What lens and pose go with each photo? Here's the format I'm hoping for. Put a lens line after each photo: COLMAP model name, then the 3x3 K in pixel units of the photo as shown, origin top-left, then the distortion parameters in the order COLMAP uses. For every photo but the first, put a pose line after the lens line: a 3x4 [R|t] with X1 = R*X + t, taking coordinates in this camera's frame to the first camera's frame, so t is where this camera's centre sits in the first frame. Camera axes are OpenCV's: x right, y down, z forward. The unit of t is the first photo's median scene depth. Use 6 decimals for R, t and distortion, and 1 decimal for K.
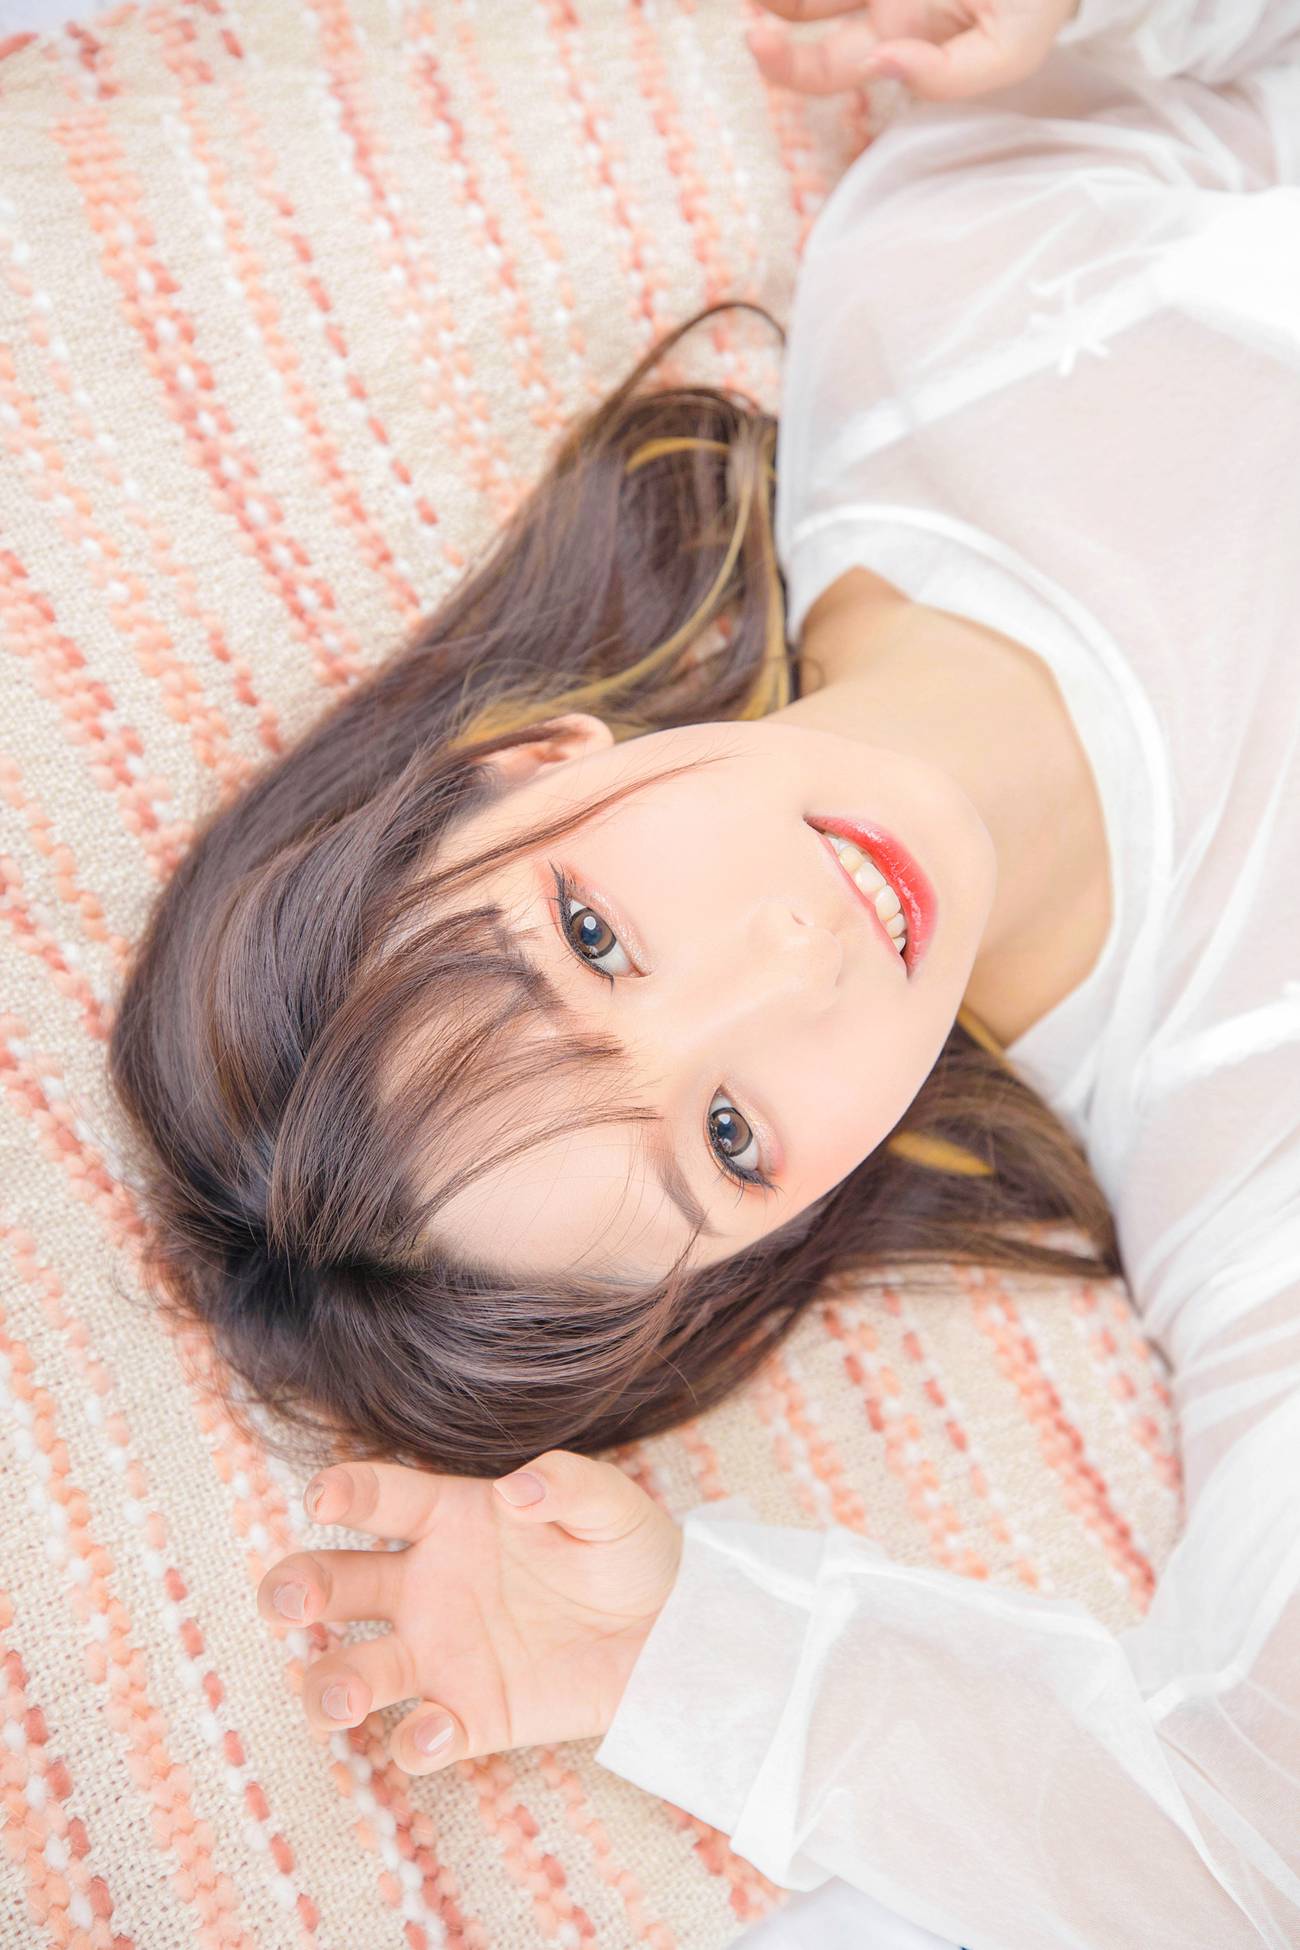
lens RADIAL K [[1771.3, 0, 508.7], [0, 1771.3, 976.9], [0, 0, 1]] dist [0.004315, 0.010277]
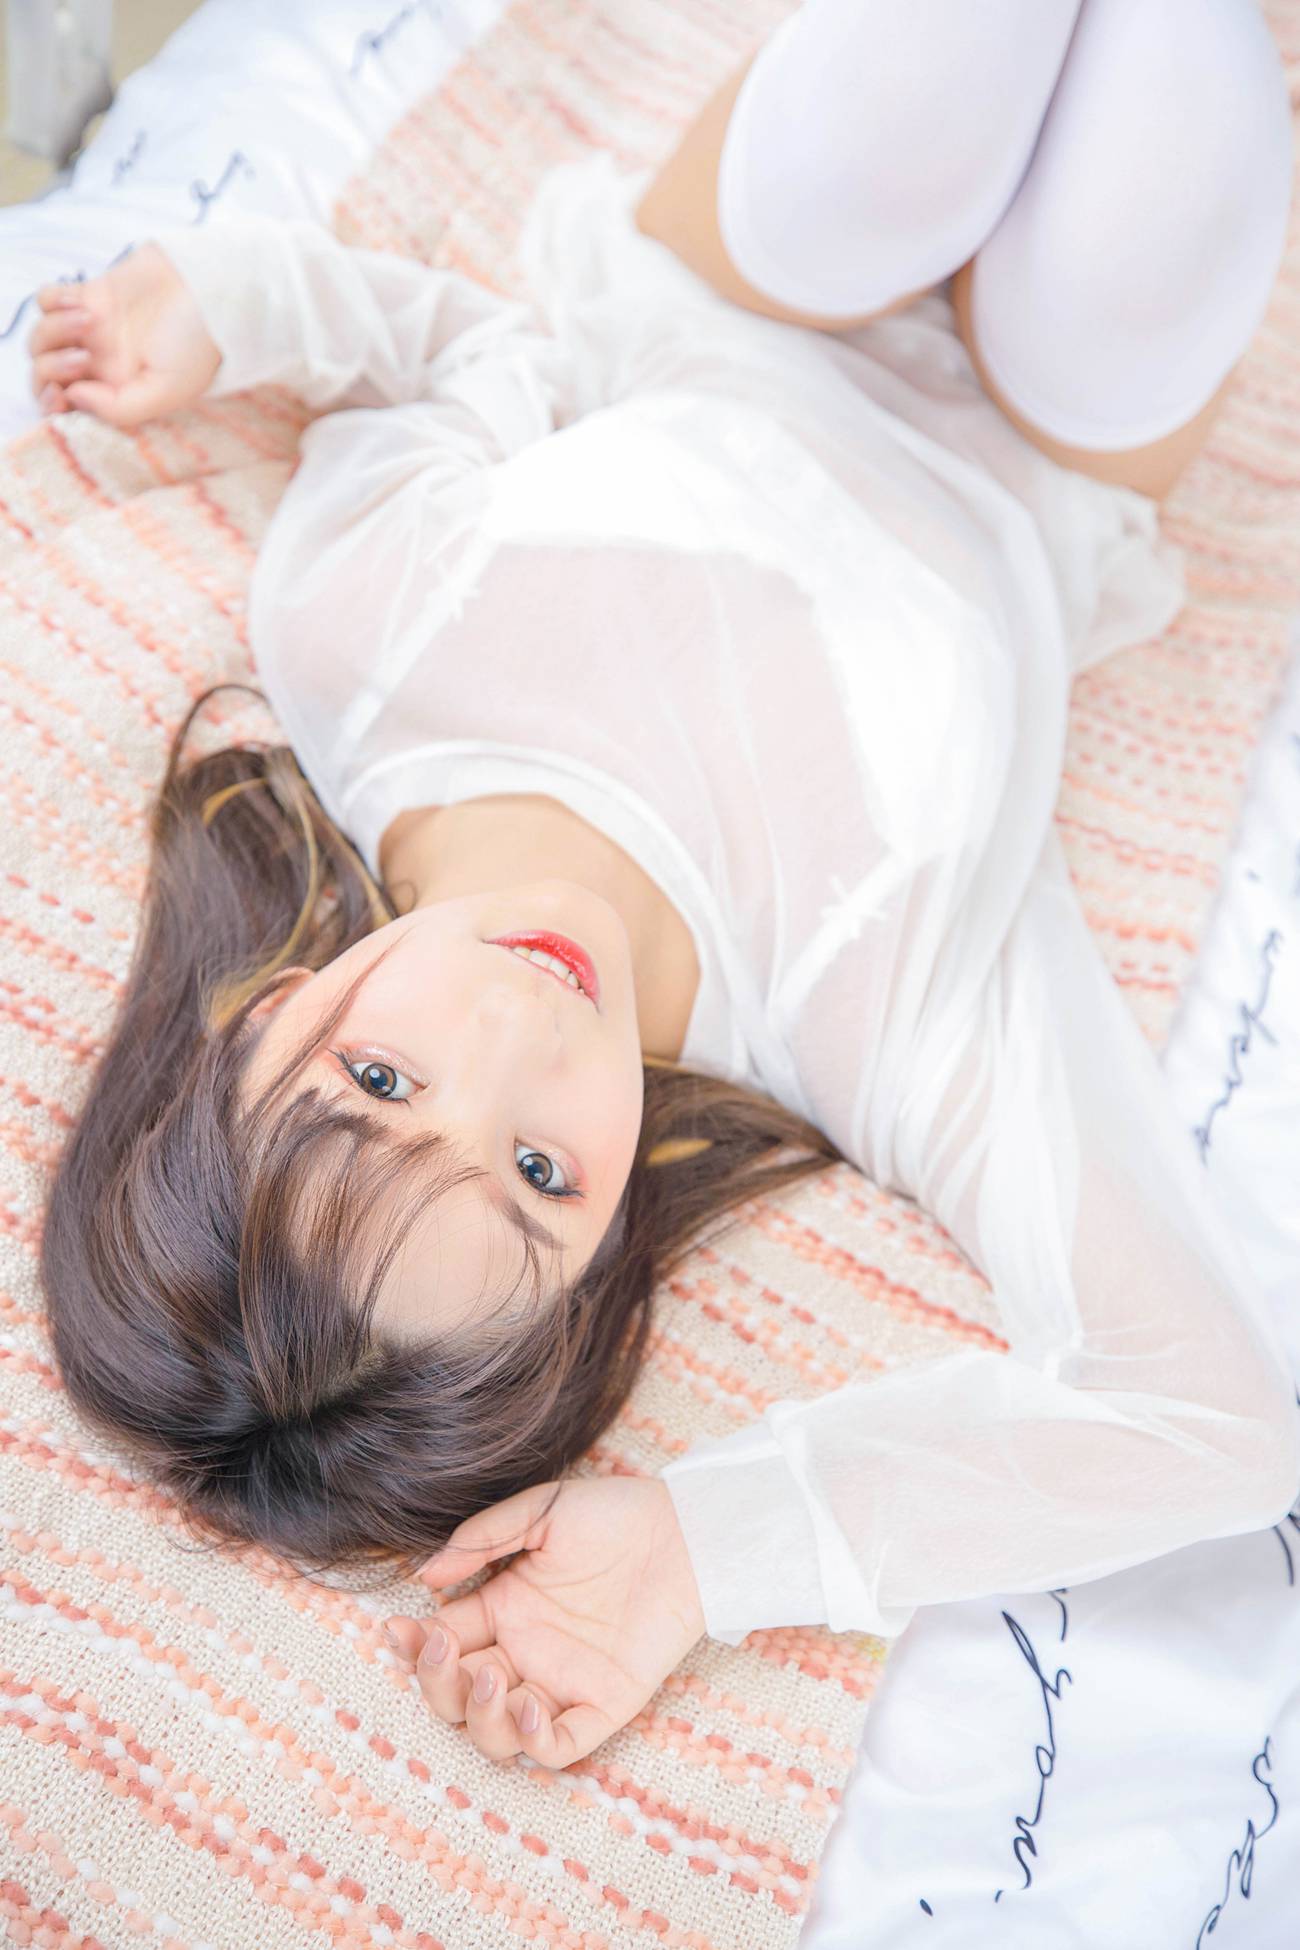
lens RADIAL K [[1998.1, 0, 650.0], [0, 1998.1, 975.0], [0, 0, 1]] dist [0.078072, -0.605944]
pose [[0.825536, -0.463146, 0.322468, -0.201313], [0.525465, 0.839243, -0.139852, 0.194924], [-0.205857, 0.284898, 0.936192, -0.434233]]
